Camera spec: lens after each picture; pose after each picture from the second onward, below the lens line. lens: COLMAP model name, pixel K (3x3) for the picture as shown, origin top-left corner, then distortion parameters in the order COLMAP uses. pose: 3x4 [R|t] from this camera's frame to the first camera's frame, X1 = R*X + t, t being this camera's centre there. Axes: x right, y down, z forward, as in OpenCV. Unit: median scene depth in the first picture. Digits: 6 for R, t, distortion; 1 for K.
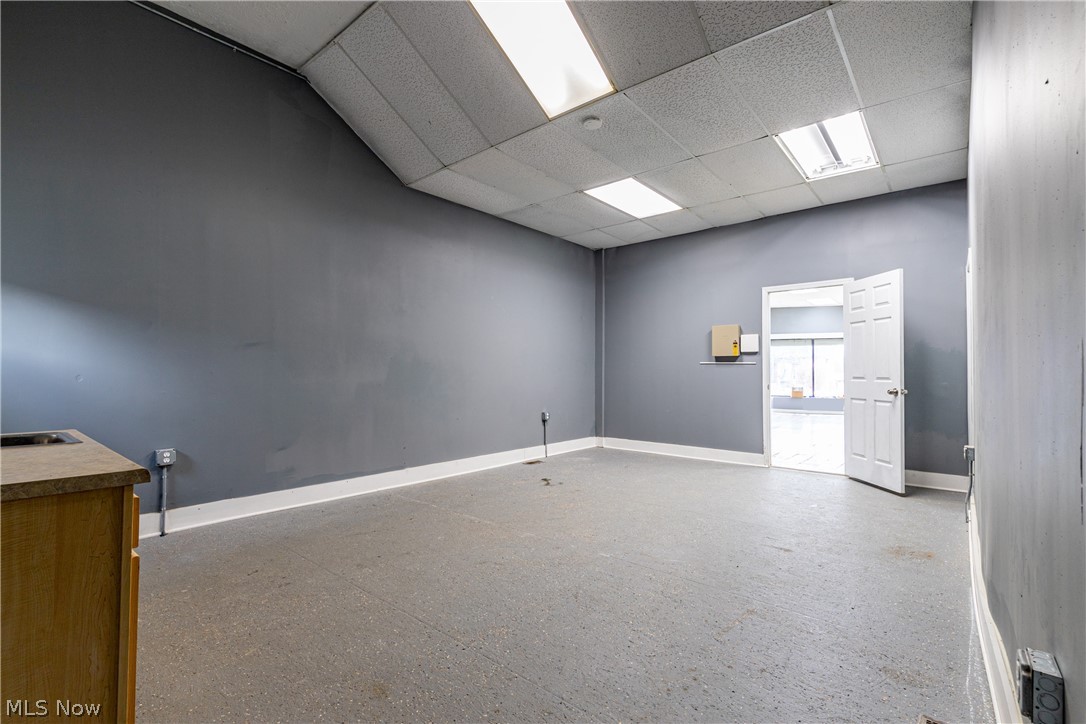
lens RADIAL K [[490.9, 0, 543.5], [0, 490.9, 364.0], [0, 0, 1]] dist [0.002247, 0.000477]
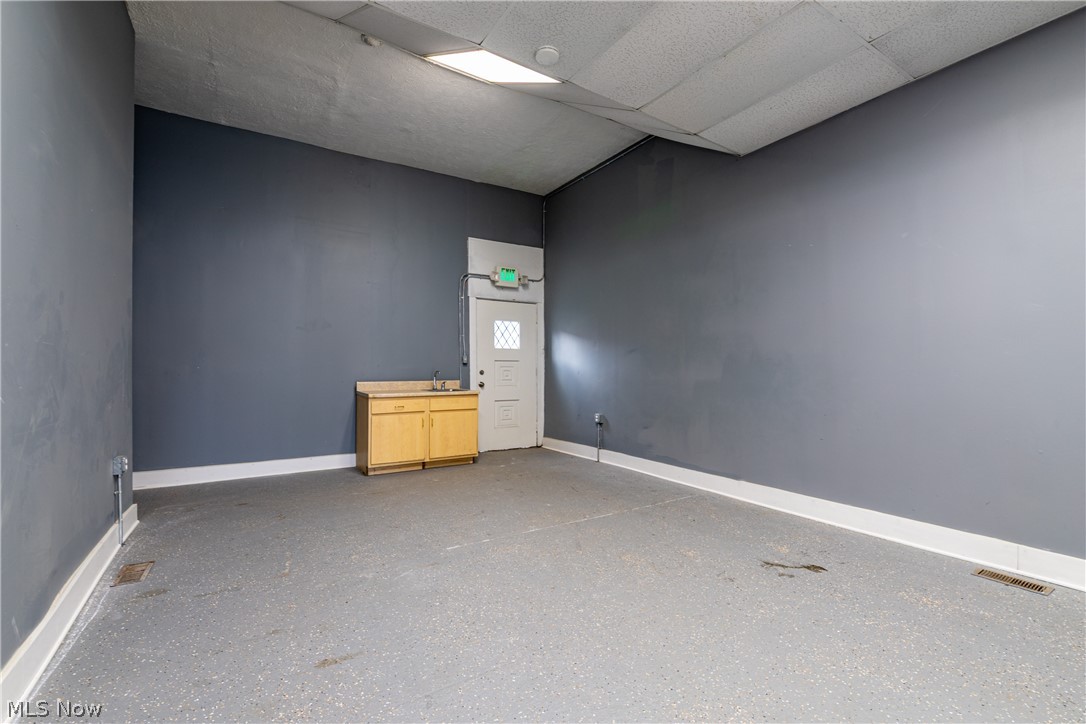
lens RADIAL K [[490.9, 0, 545.8], [0, 490.9, 364.6], [0, 0, 1]] dist [0.002247, 0.000477]
pose [[-0.328946, -0.006918, -0.944323, 0.730586], [0.021563, 0.999657, -0.014834, 0.013108], [0.944102, -0.025242, -0.328684, 1.061462]]
